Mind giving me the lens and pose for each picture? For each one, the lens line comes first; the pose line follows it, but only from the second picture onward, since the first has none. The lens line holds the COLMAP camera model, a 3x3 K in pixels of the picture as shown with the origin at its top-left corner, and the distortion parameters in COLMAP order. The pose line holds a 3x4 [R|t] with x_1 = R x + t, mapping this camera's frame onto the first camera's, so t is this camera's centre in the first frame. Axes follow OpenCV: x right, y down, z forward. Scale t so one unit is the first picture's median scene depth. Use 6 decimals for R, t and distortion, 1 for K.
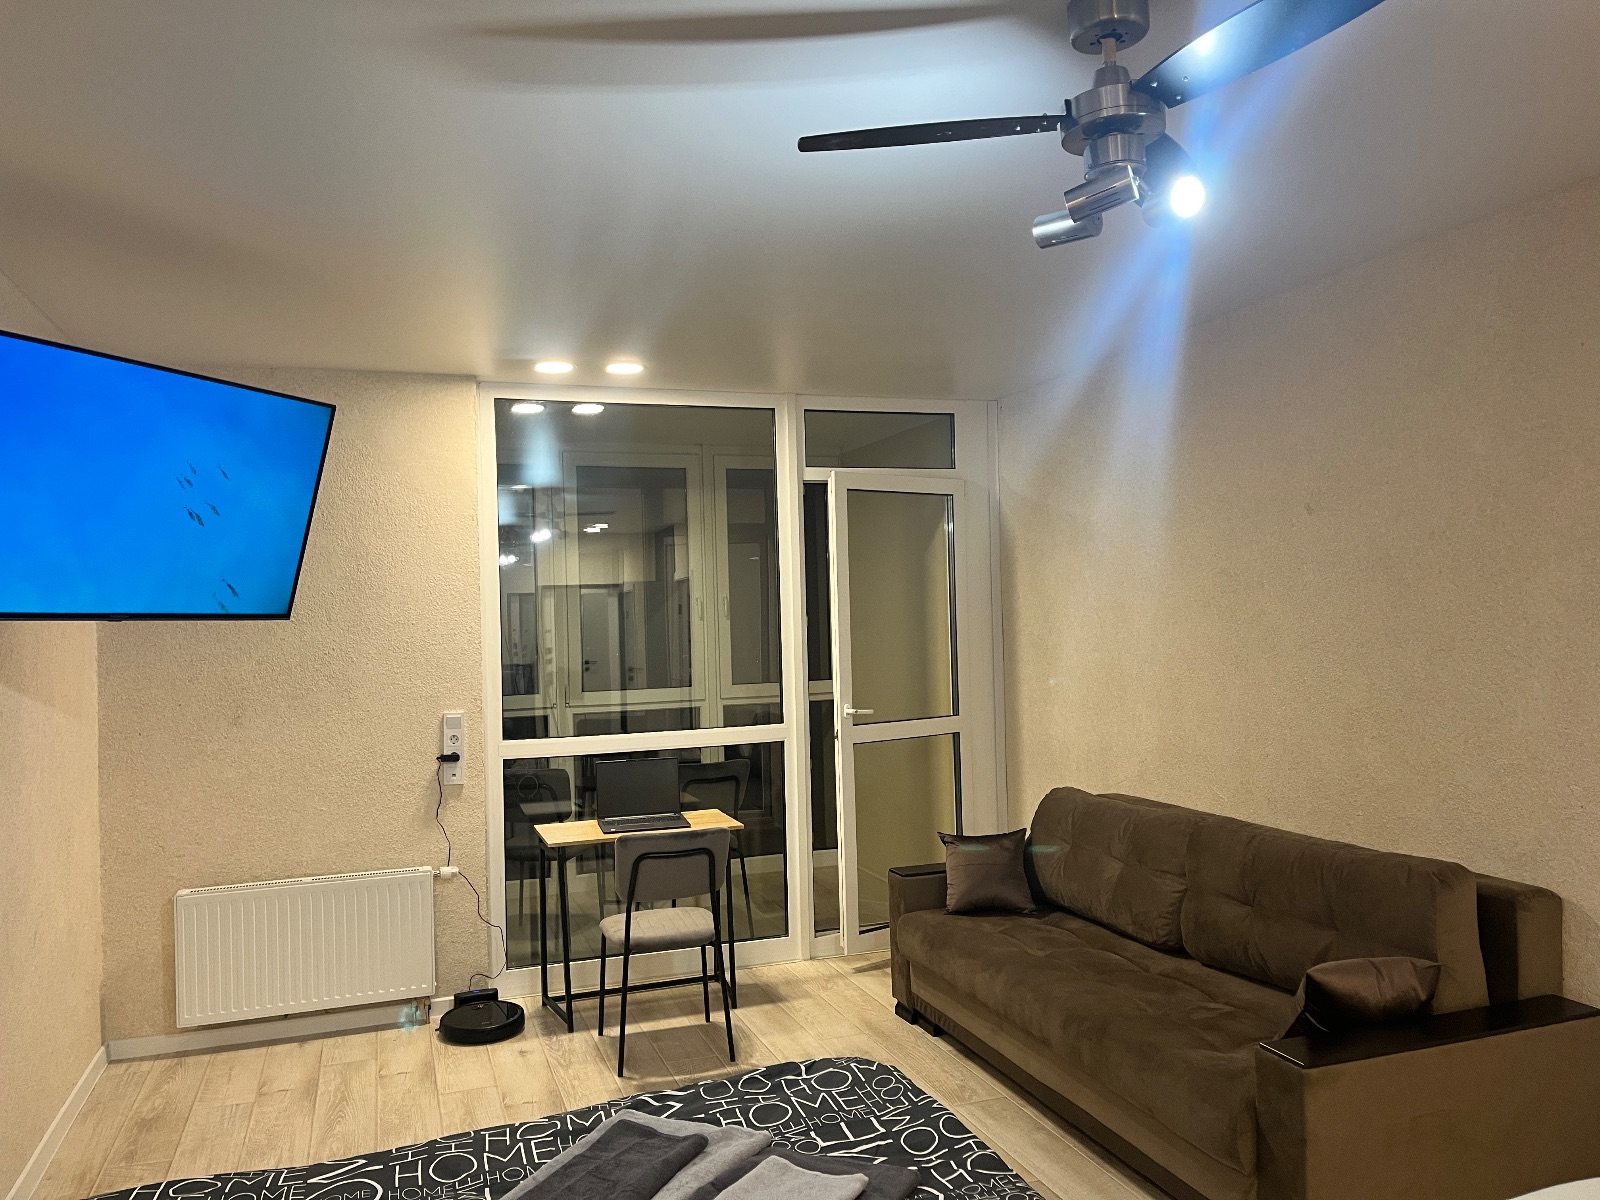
lens RADIAL K [[1196.4, 0, 796.3], [0, 1196.4, 614.1], [0, 0, 1]] dist [0.079731, -0.102484]
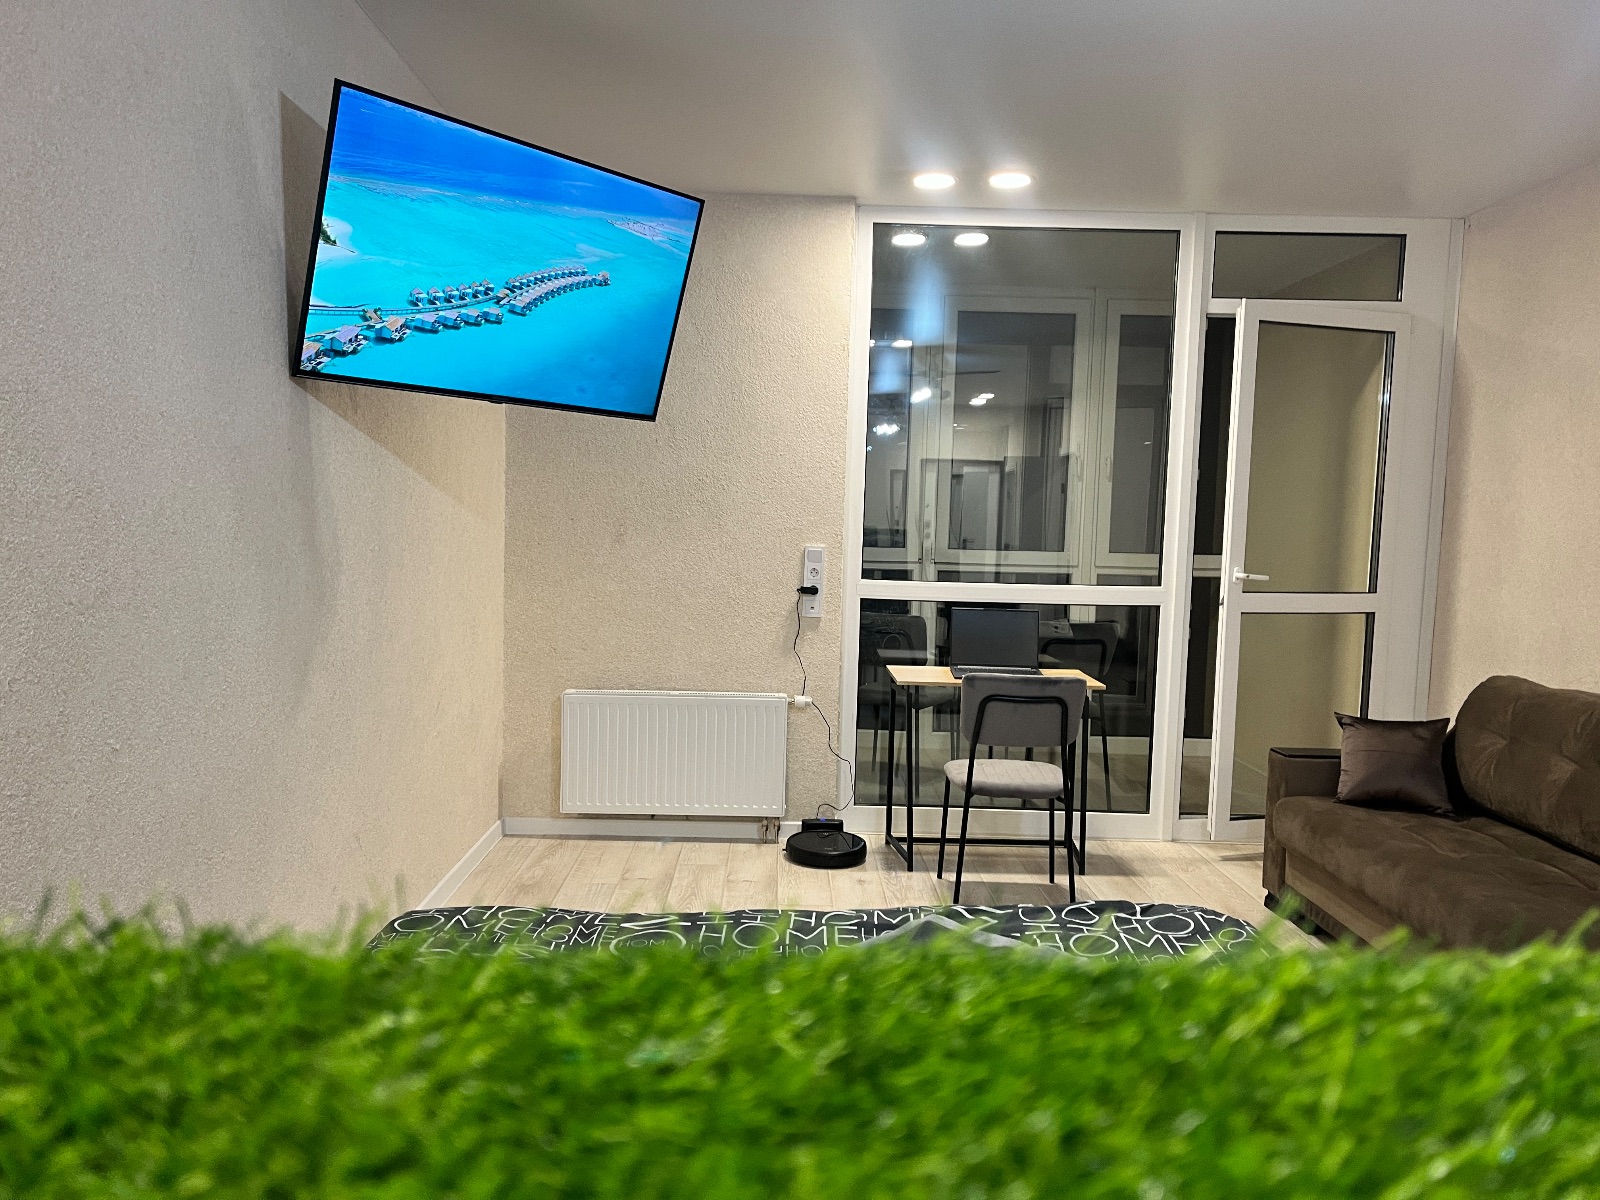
lens RADIAL K [[1196.4, 0, 796.3], [0, 1196.4, 614.1], [0, 0, 1]] dist [0.079731, -0.102484]
pose [[0.947505, 0.076991, -0.310332, 0.014657], [-0.051005, 0.994543, 0.091013, 0.050657], [0.315646, -0.070407, 0.946261, 0.050980]]
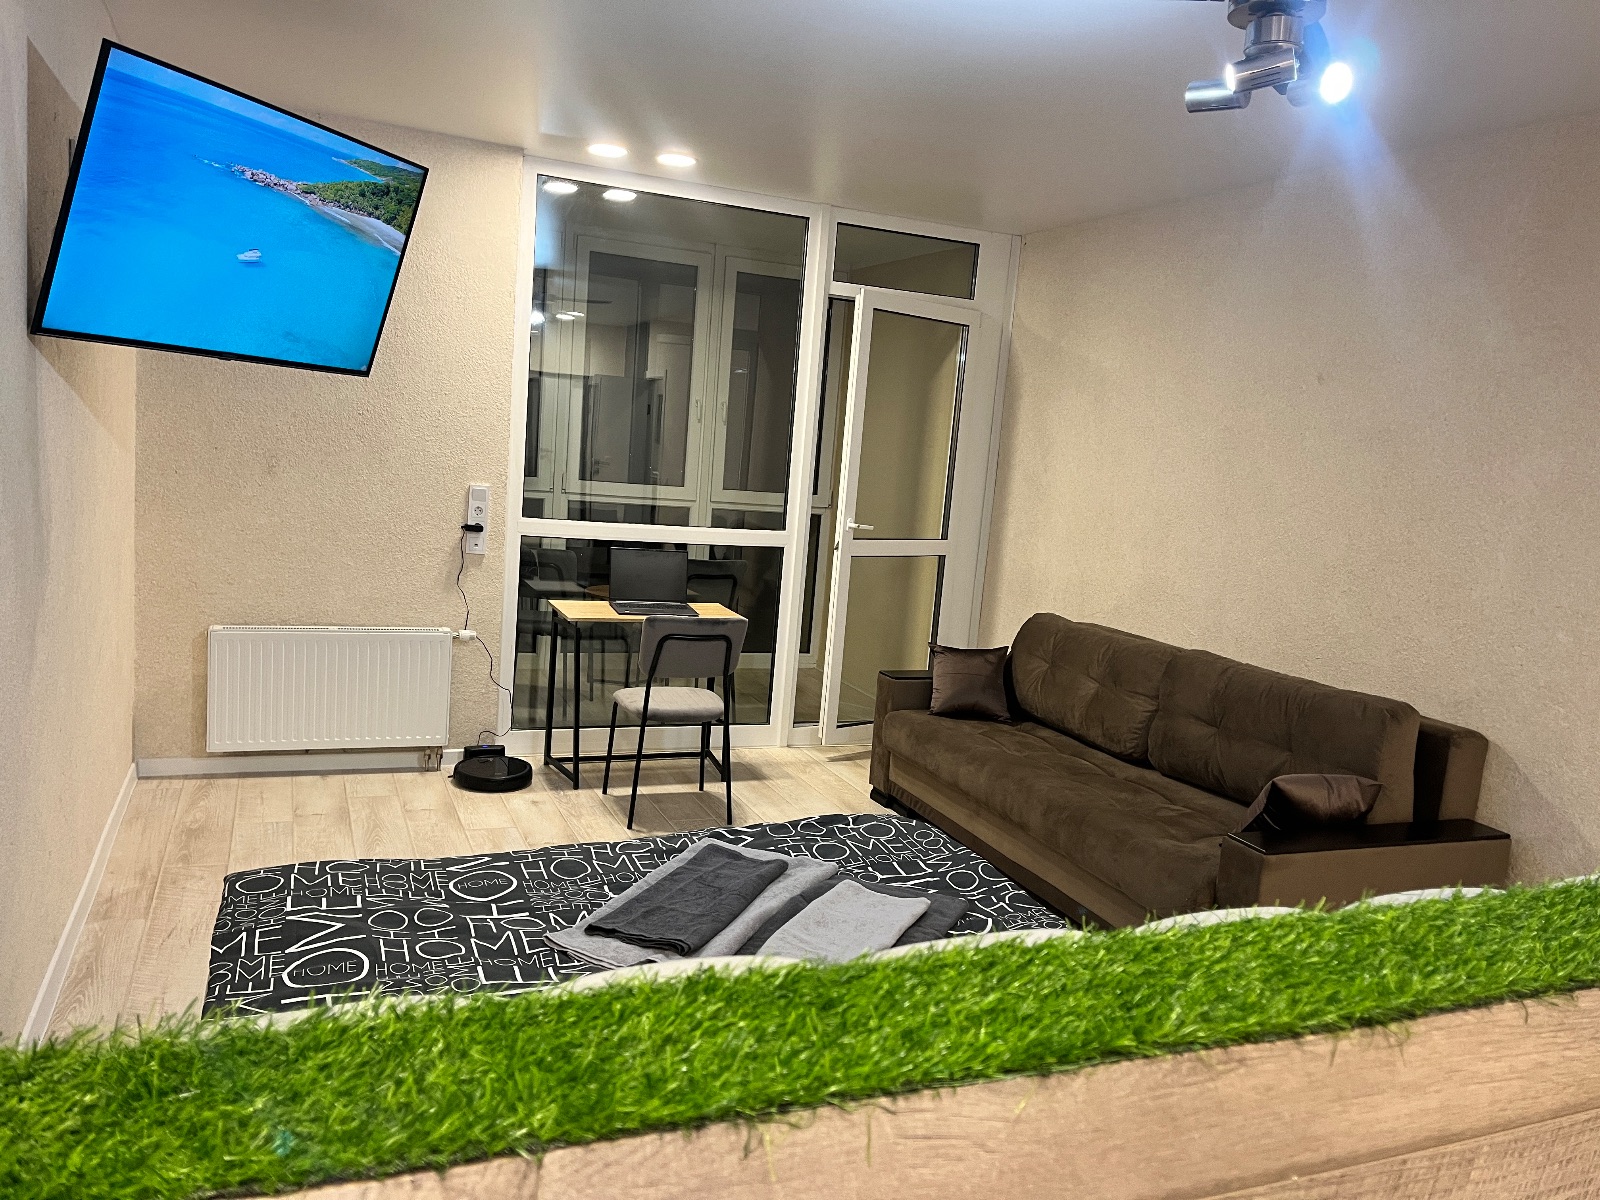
lens RADIAL K [[1196.9, 0, 802.5], [0, 1196.9, 614.6], [0, 0, 1]] dist [0.059079, -0.071437]
pose [[0.992104, 0.096653, 0.079925, -0.084570], [-0.107646, 0.983234, 0.147187, 0.009484], [-0.064359, -0.154628, 0.985874, -0.057456]]
